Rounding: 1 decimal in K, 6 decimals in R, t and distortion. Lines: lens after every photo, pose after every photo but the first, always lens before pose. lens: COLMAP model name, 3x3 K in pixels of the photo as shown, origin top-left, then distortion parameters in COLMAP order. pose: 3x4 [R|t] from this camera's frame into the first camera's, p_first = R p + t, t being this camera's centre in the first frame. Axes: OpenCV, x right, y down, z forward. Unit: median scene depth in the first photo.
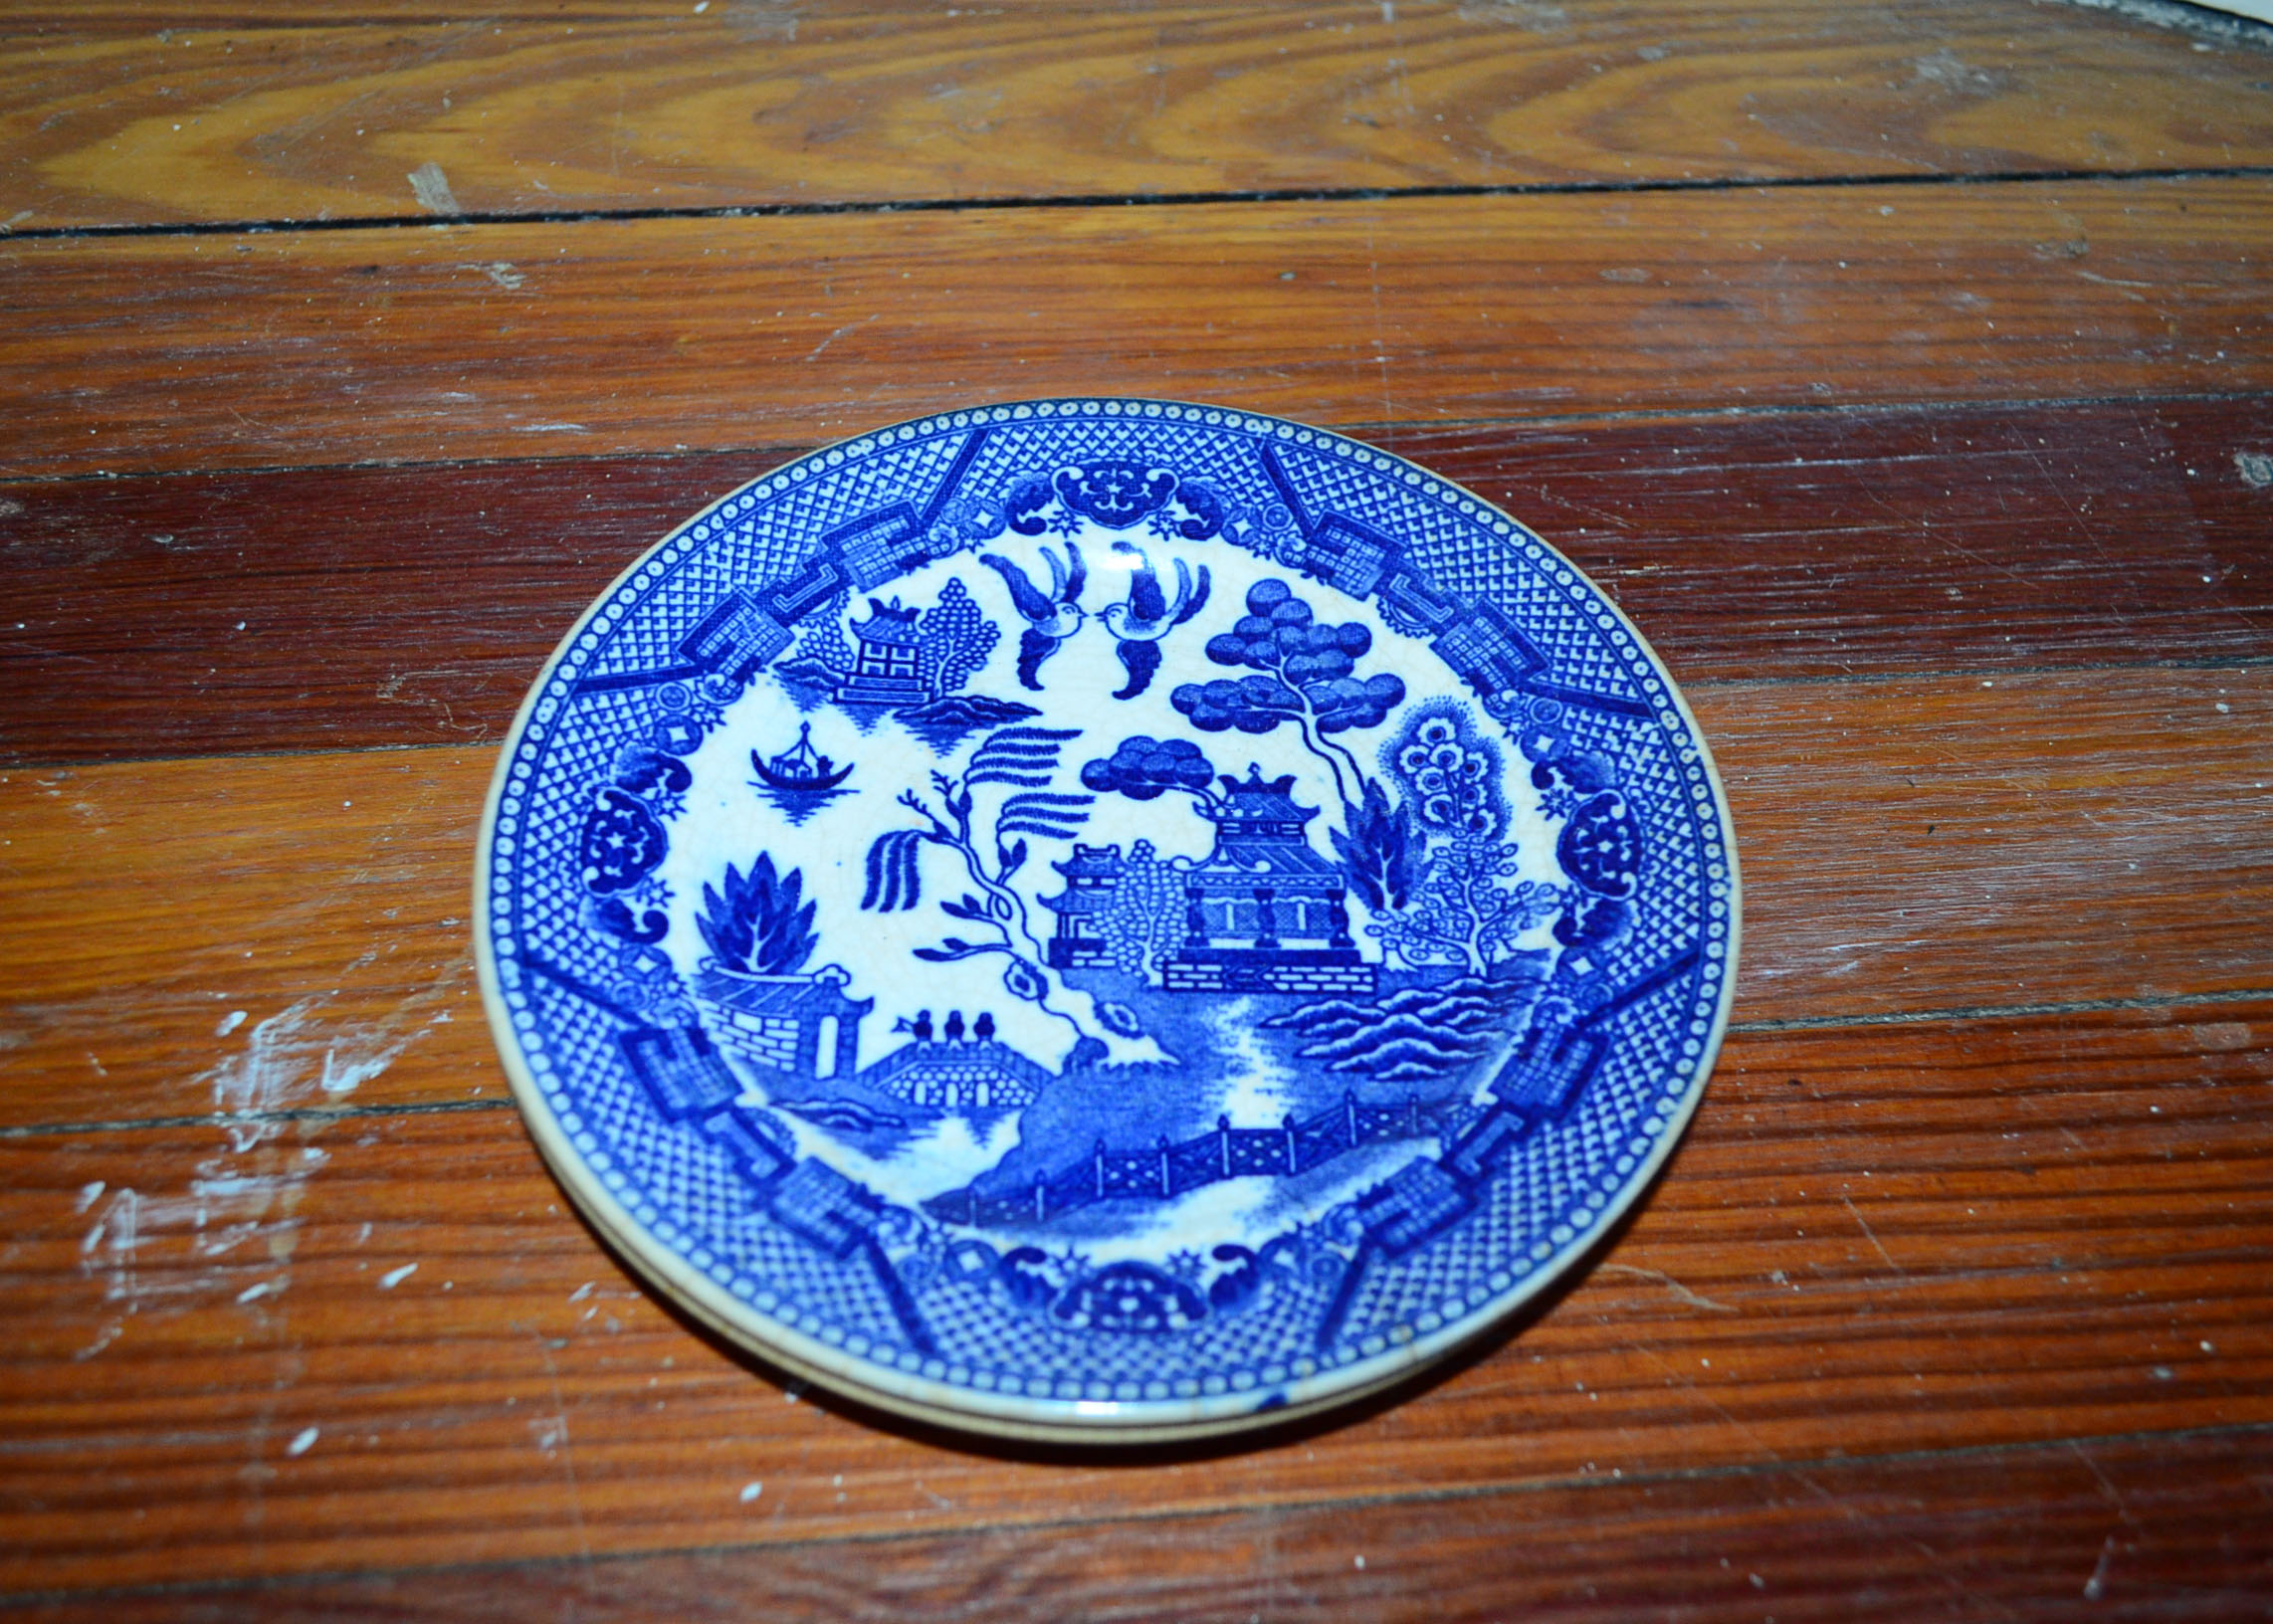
lens RADIAL K [[2187.4, 0, 1149.2], [0, 2187.4, 794.4], [0, 0, 1]] dist [-0.023458, 0.000000]
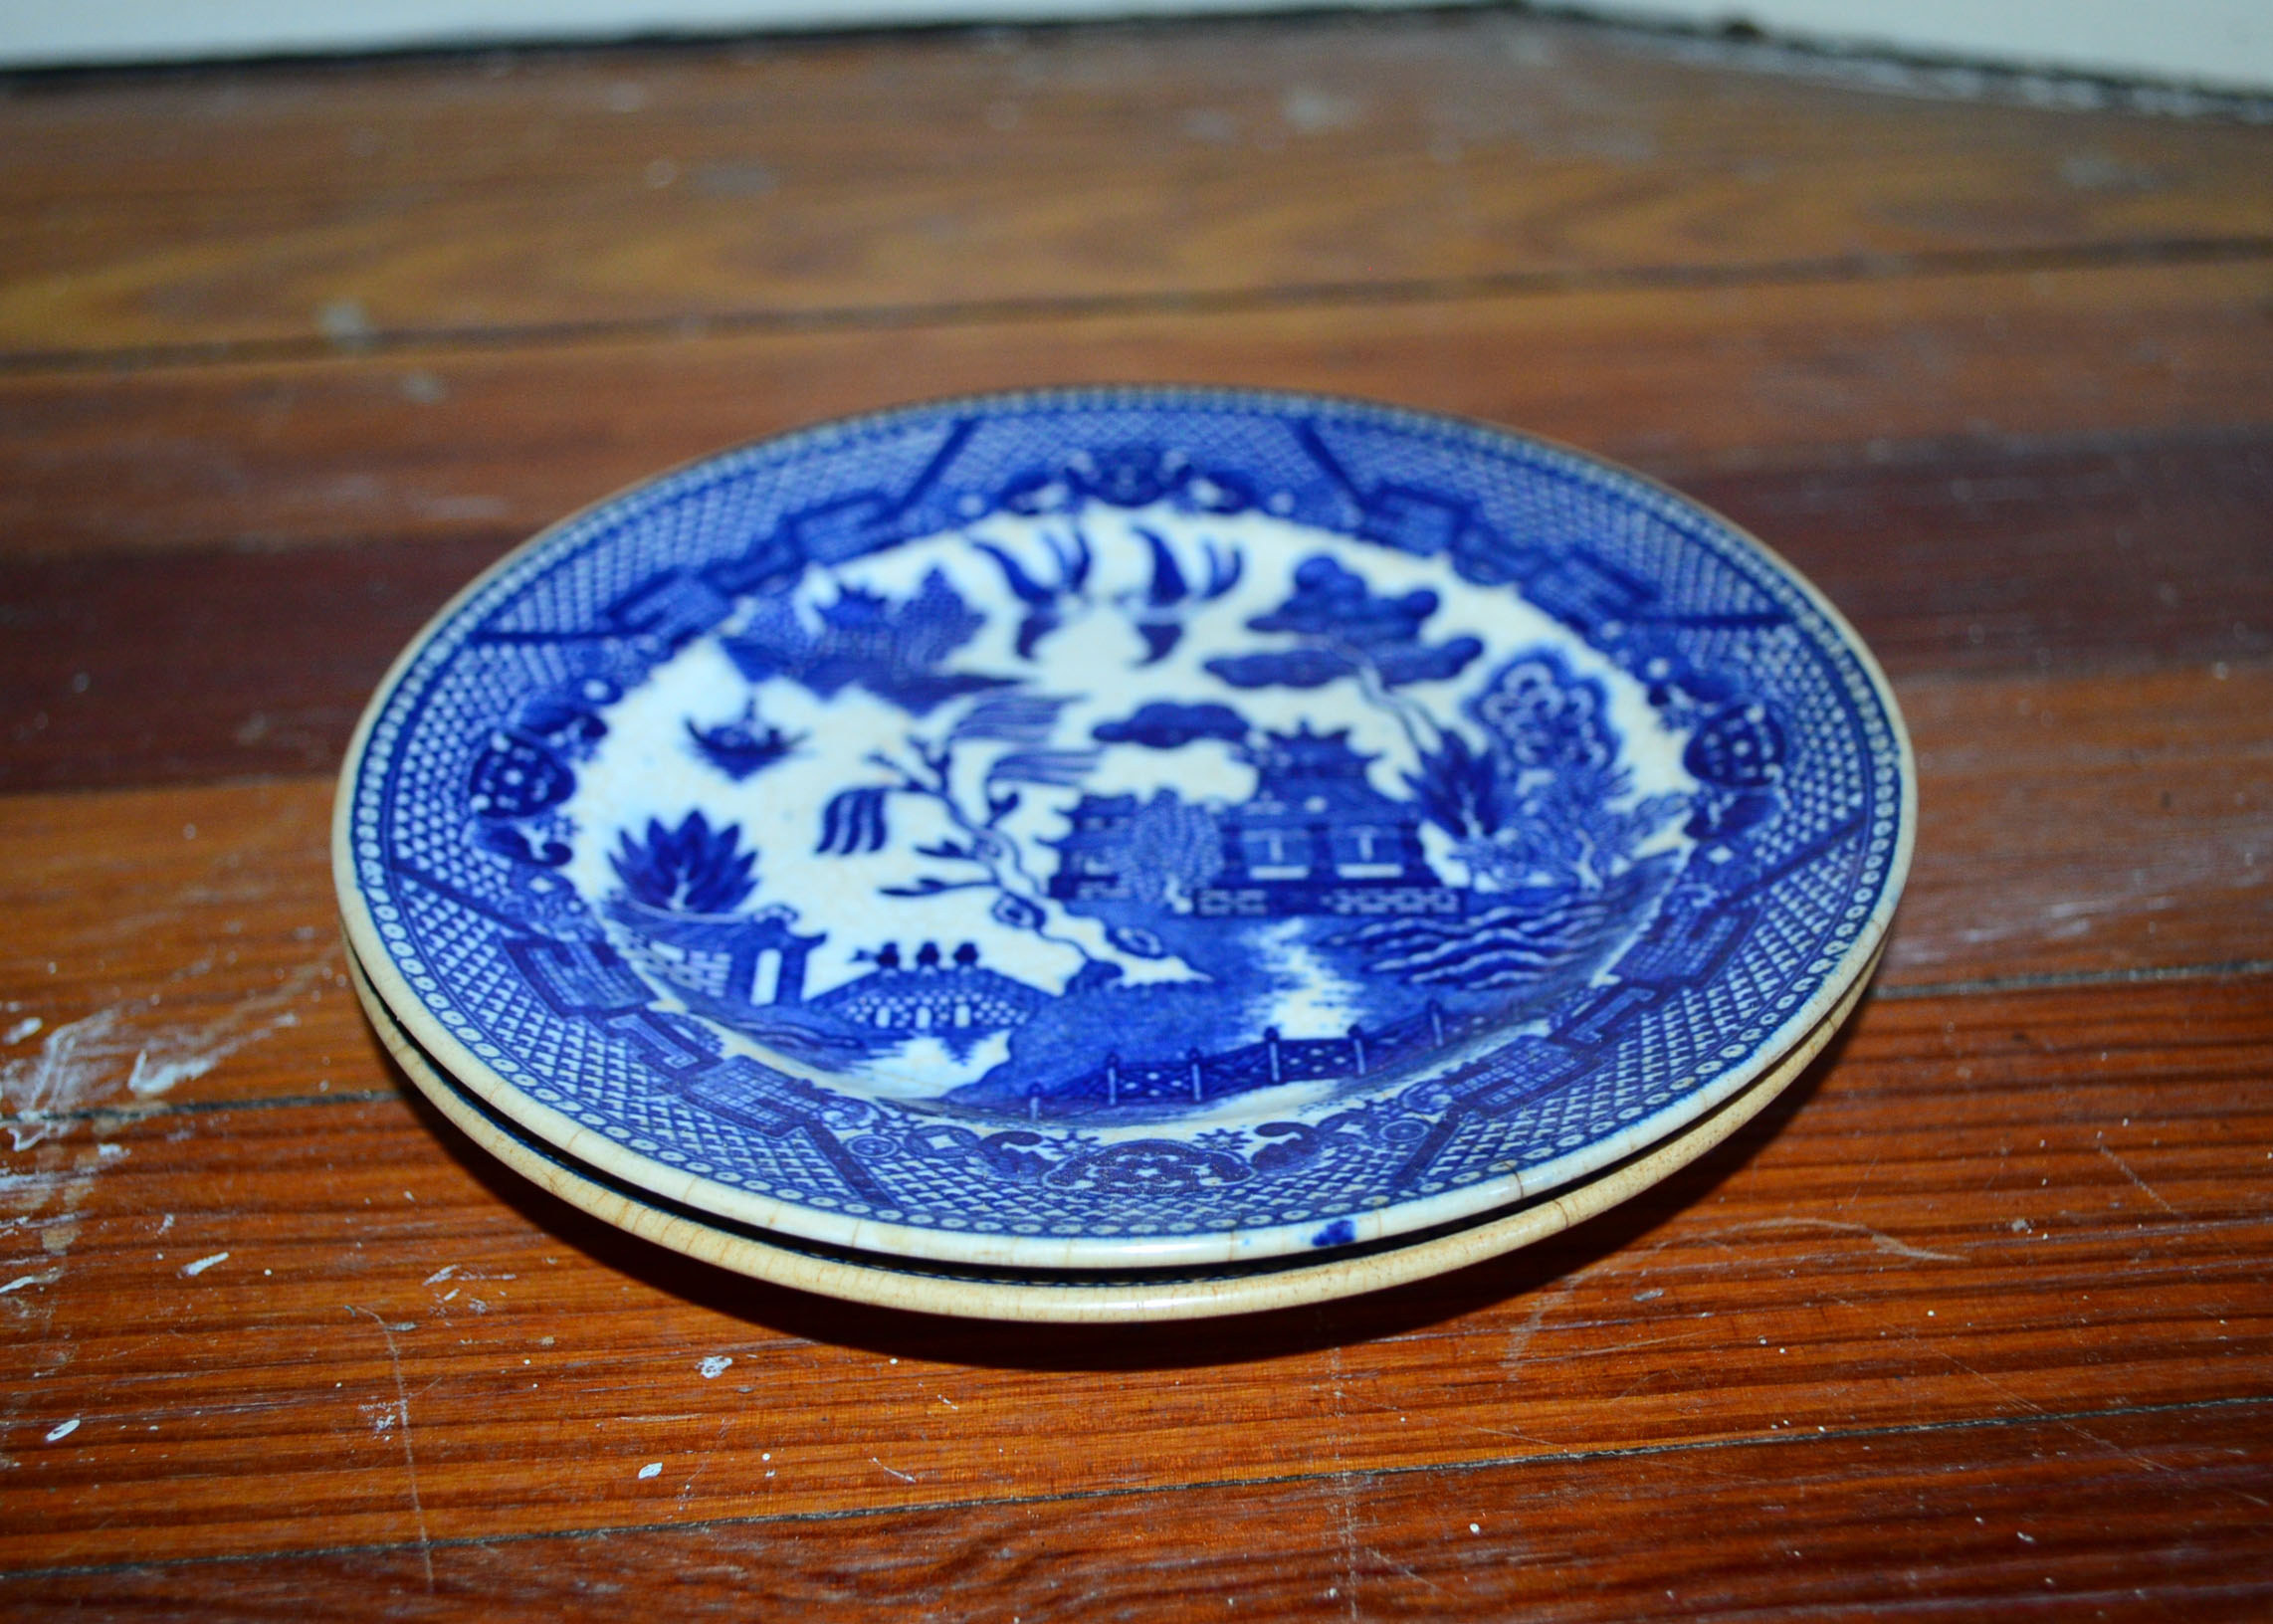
lens RADIAL K [[2816.6, 0, 1155.9], [0, 2816.6, 726.7], [0, 0, 1]] dist [-0.029763, 0.000000]
pose [[0.998757, -0.041665, -0.027373, 0.024287], [0.030350, 0.943782, -0.329172, 0.365536], [0.039549, 0.327932, 0.943873, 0.018007]]
